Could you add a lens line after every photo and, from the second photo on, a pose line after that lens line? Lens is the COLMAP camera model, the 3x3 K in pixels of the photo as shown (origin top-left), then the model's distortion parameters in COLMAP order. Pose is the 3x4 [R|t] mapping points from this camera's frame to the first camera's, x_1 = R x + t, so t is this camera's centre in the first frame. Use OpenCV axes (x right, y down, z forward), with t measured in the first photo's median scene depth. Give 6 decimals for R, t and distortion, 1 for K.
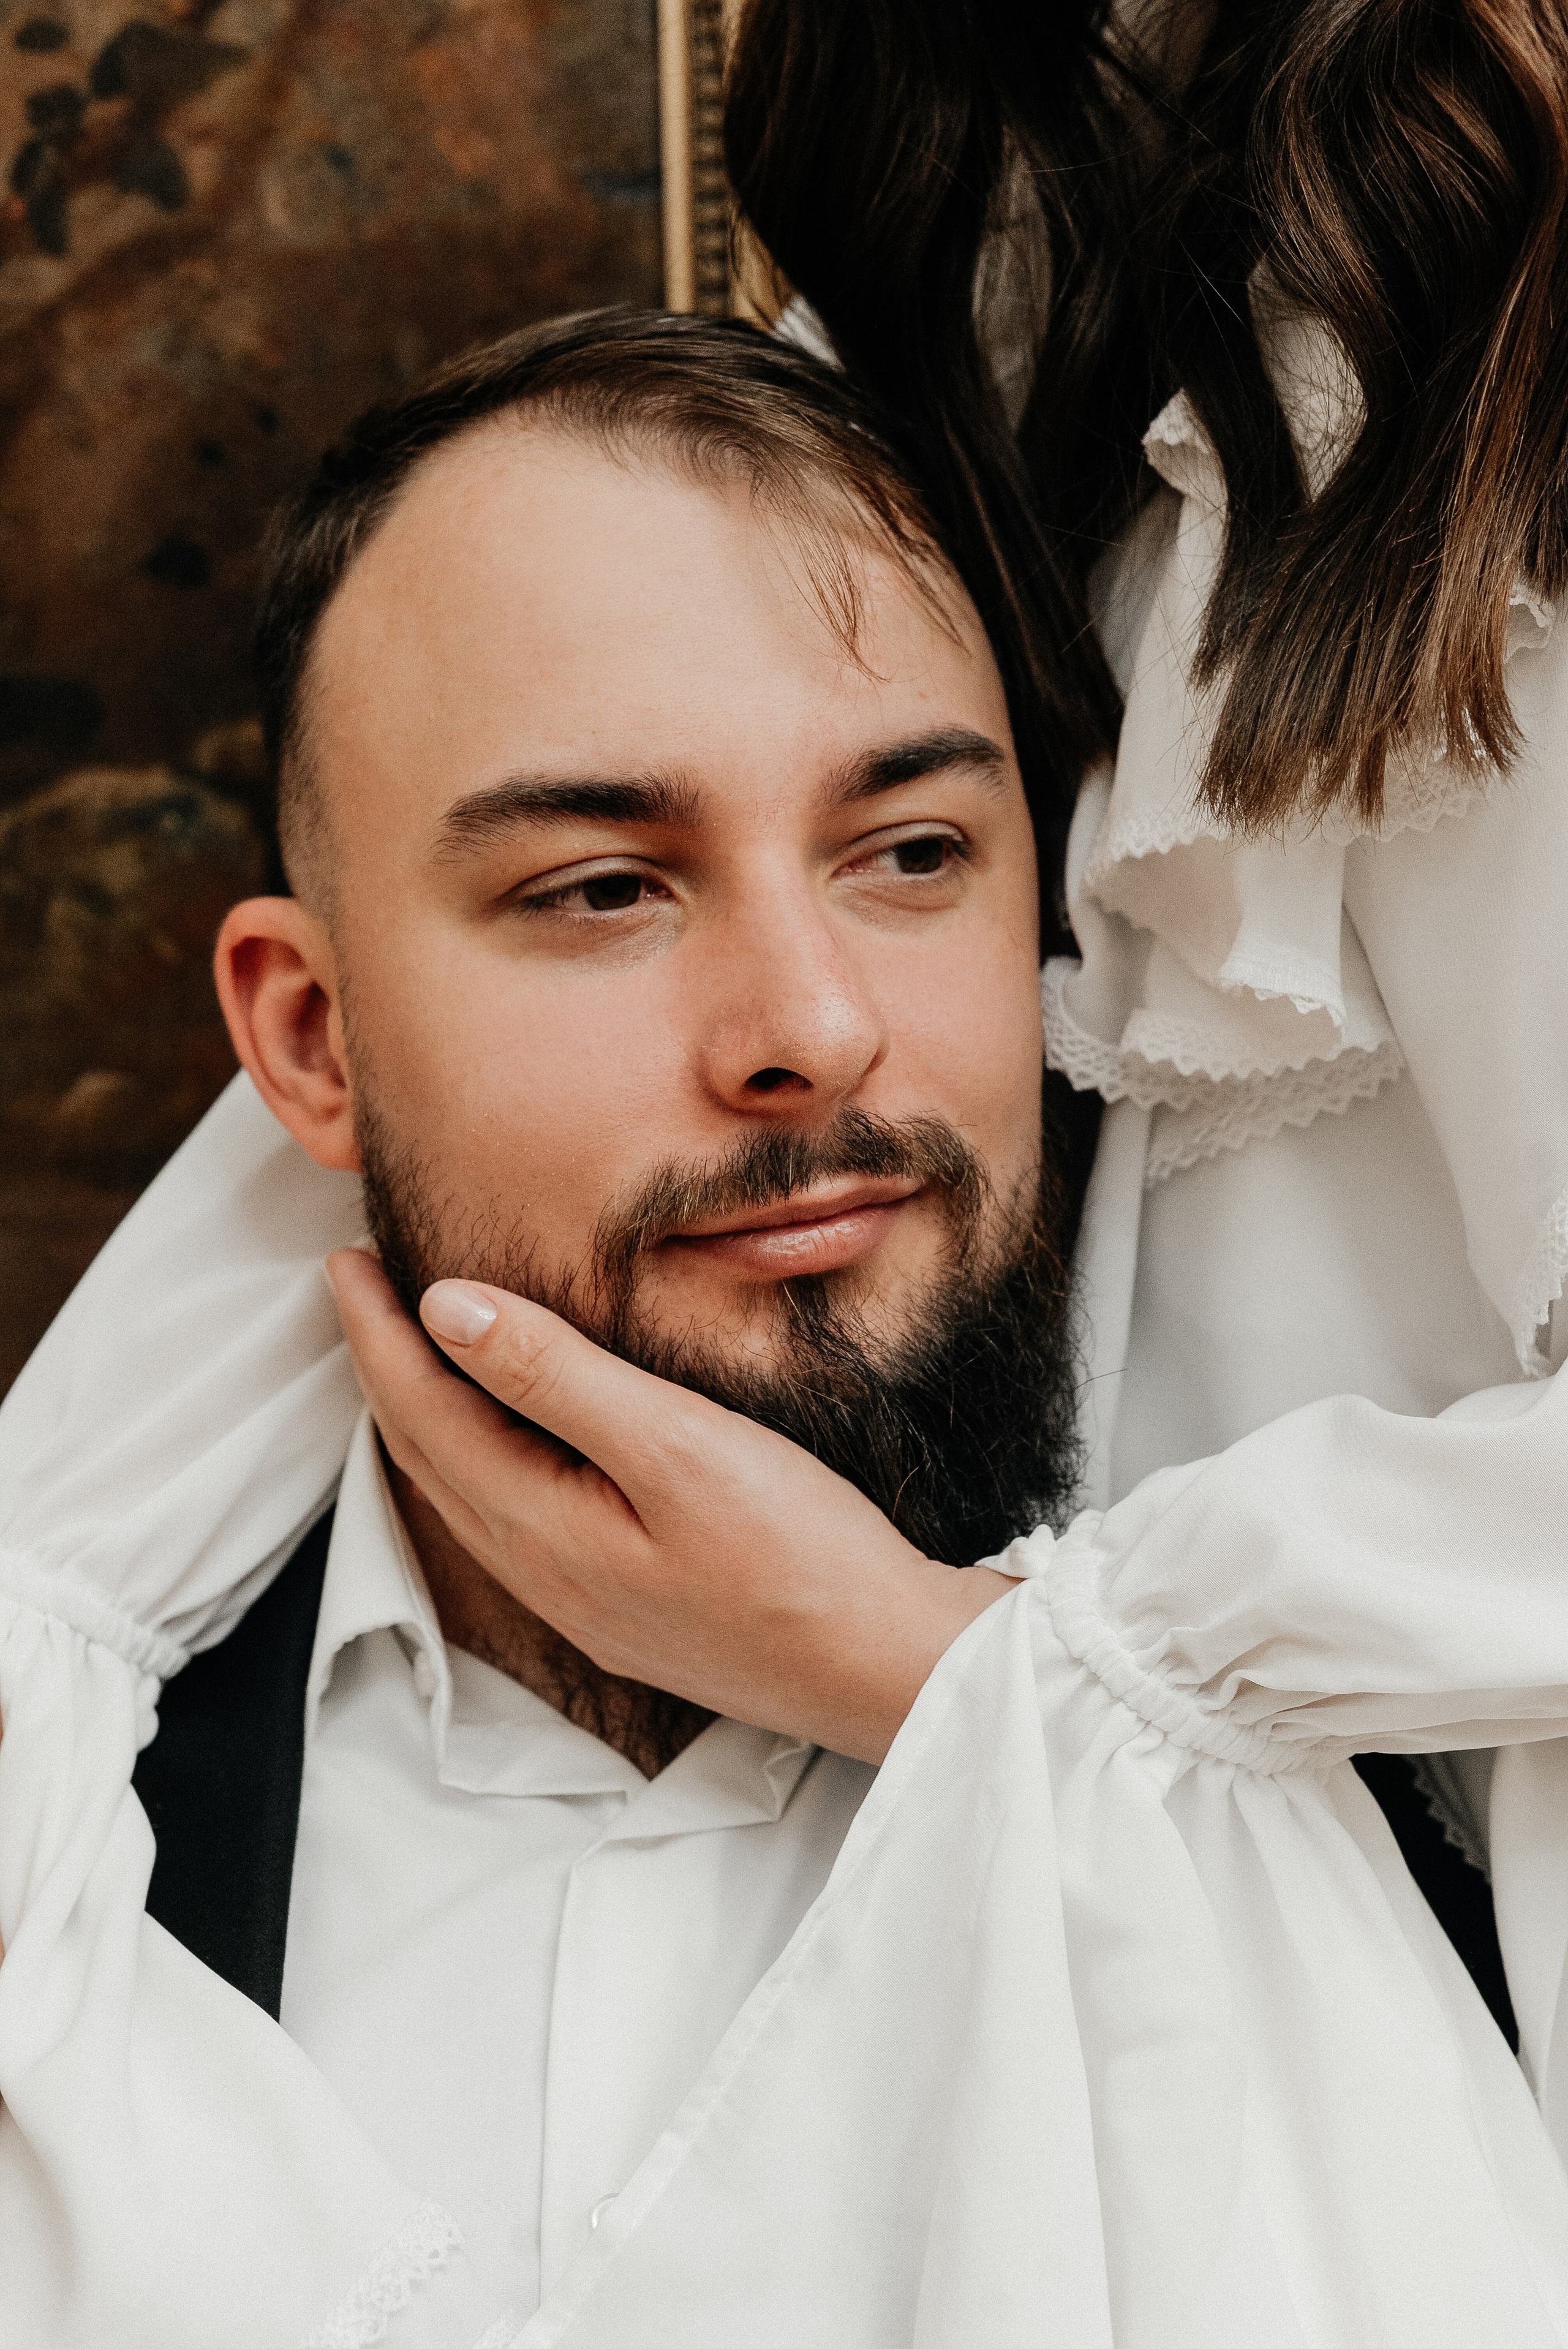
lens RADIAL K [[3468.7, 0, 772.1], [0, 3468.7, 1157.4], [0, 0, 1]] dist [0.020855, 0.000000]
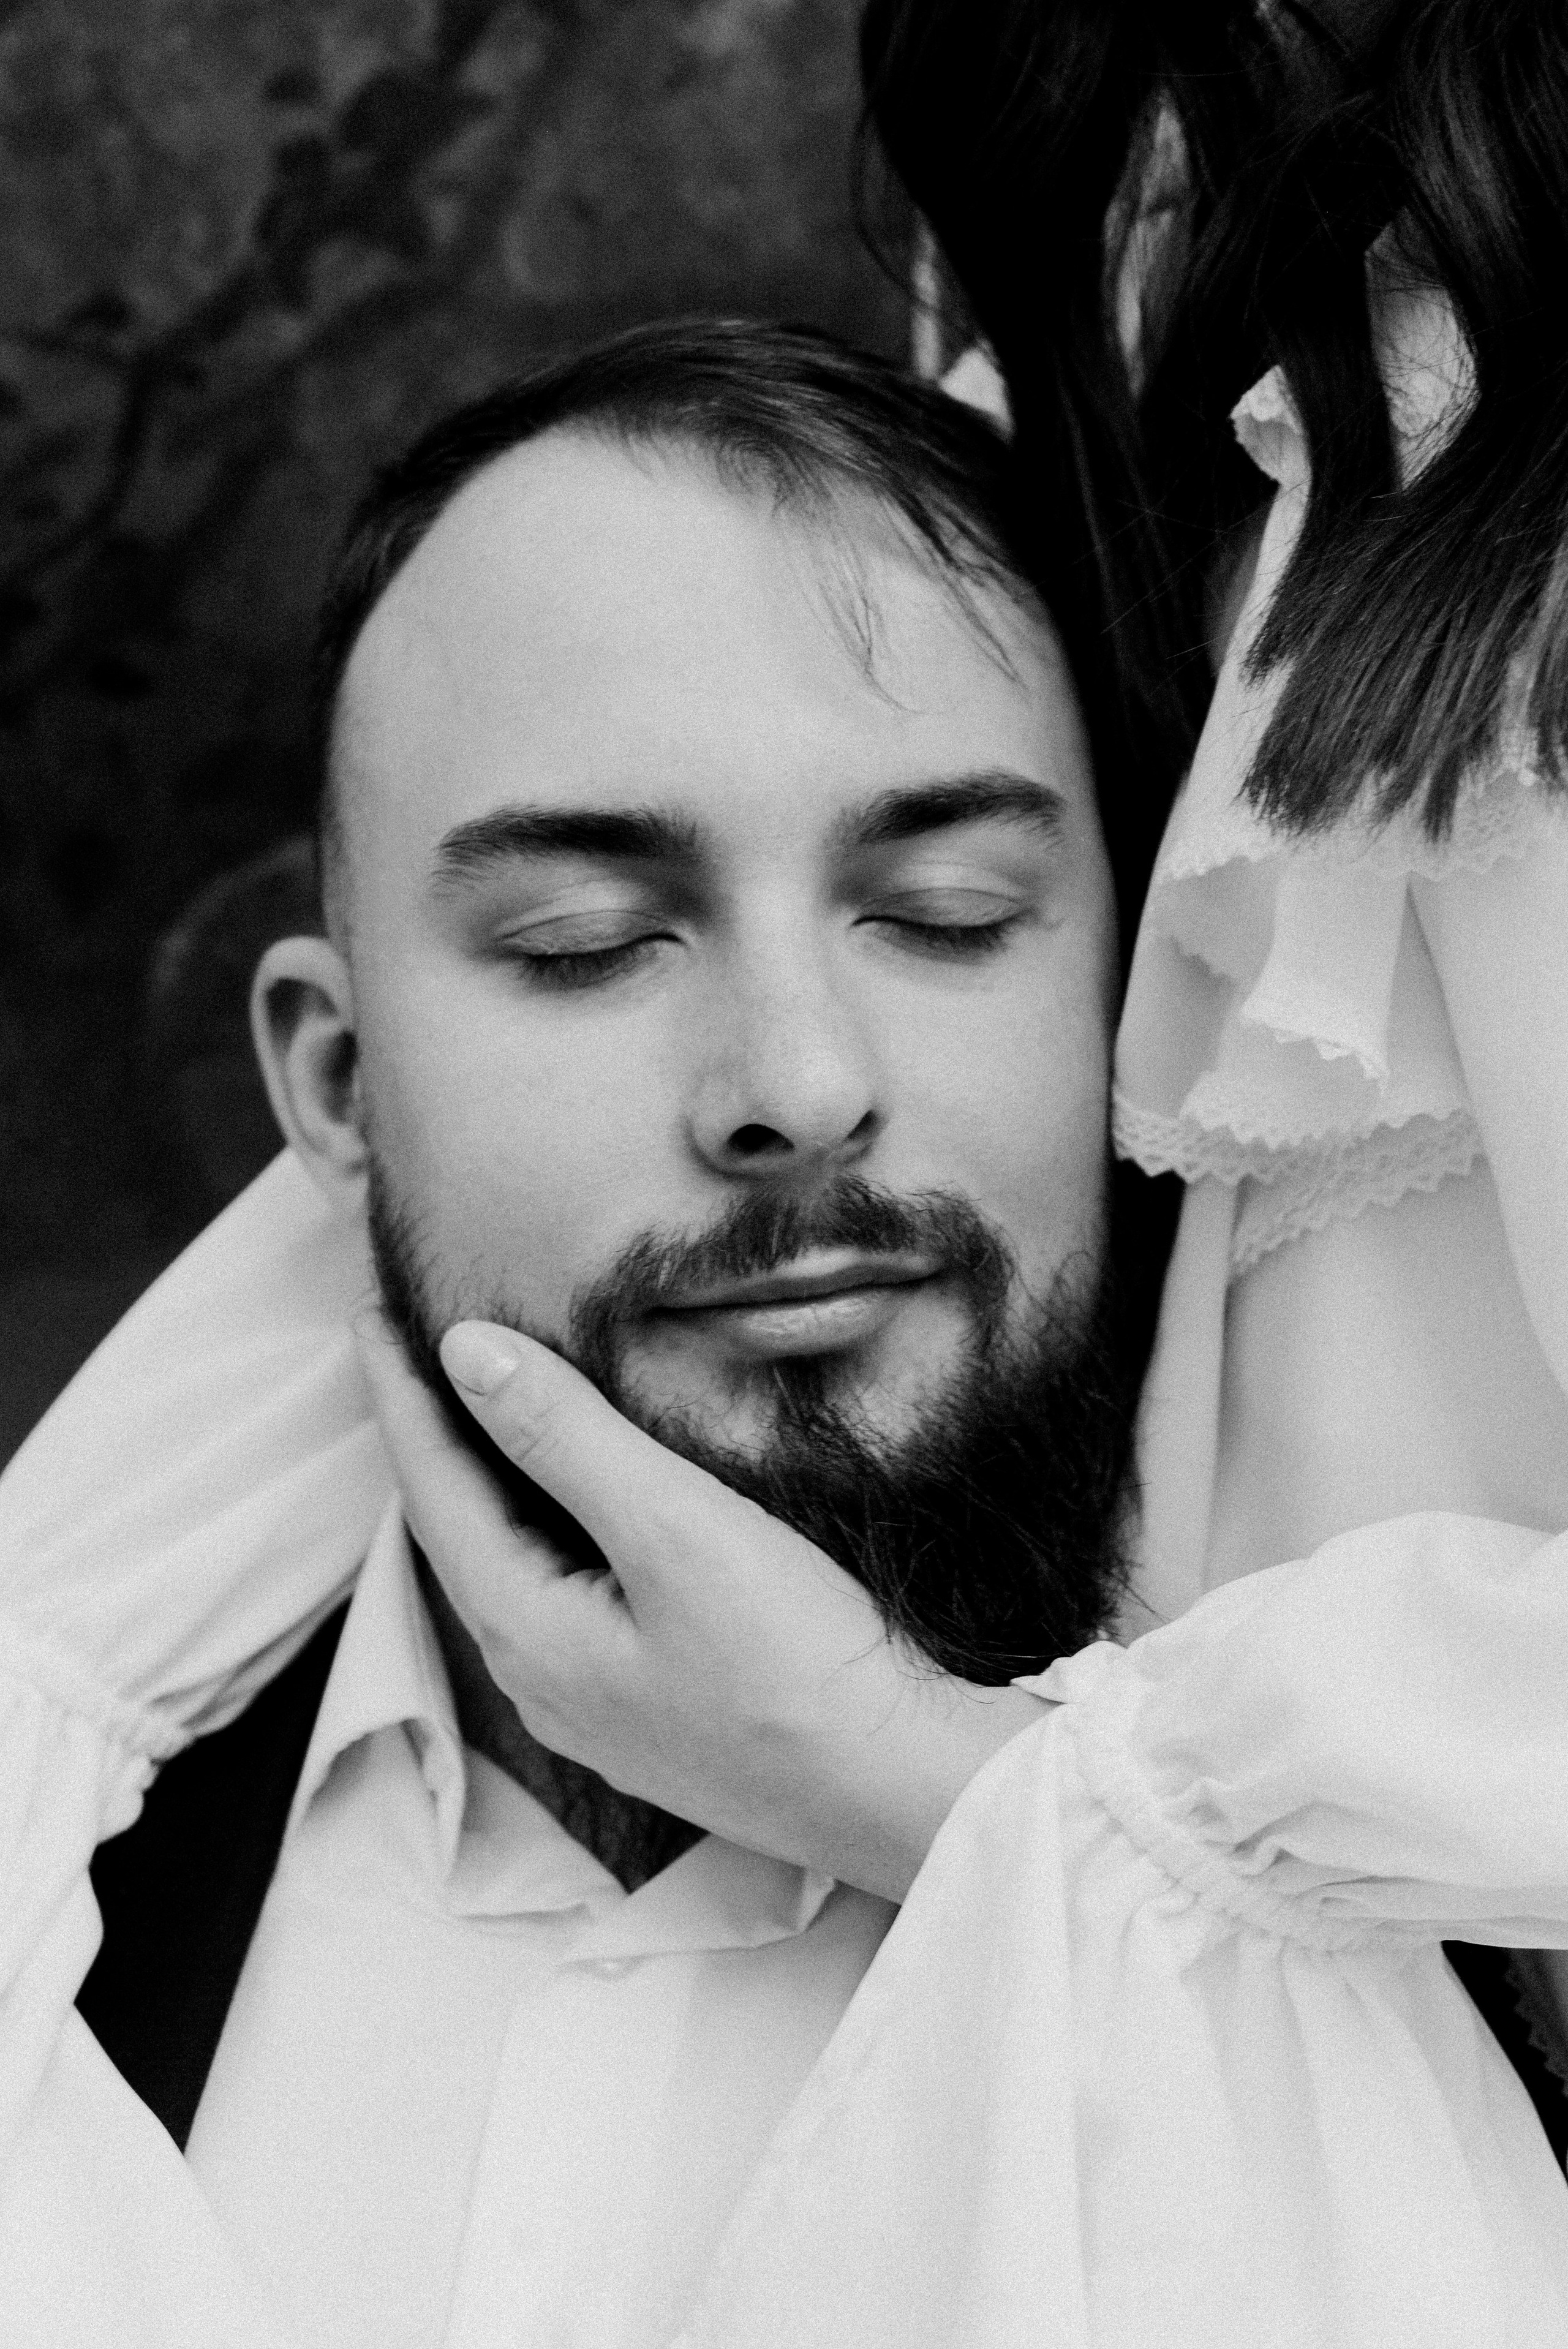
lens RADIAL K [[3468.7, 0, 796.7], [0, 3468.7, 1188.0], [0, 0, 1]] dist [0.020855, 0.000000]
pose [[0.987027, 0.041019, -0.155229, 0.139585], [-0.046239, 0.998475, -0.030163, 0.015967], [0.153755, 0.036949, 0.987418, 0.092937]]
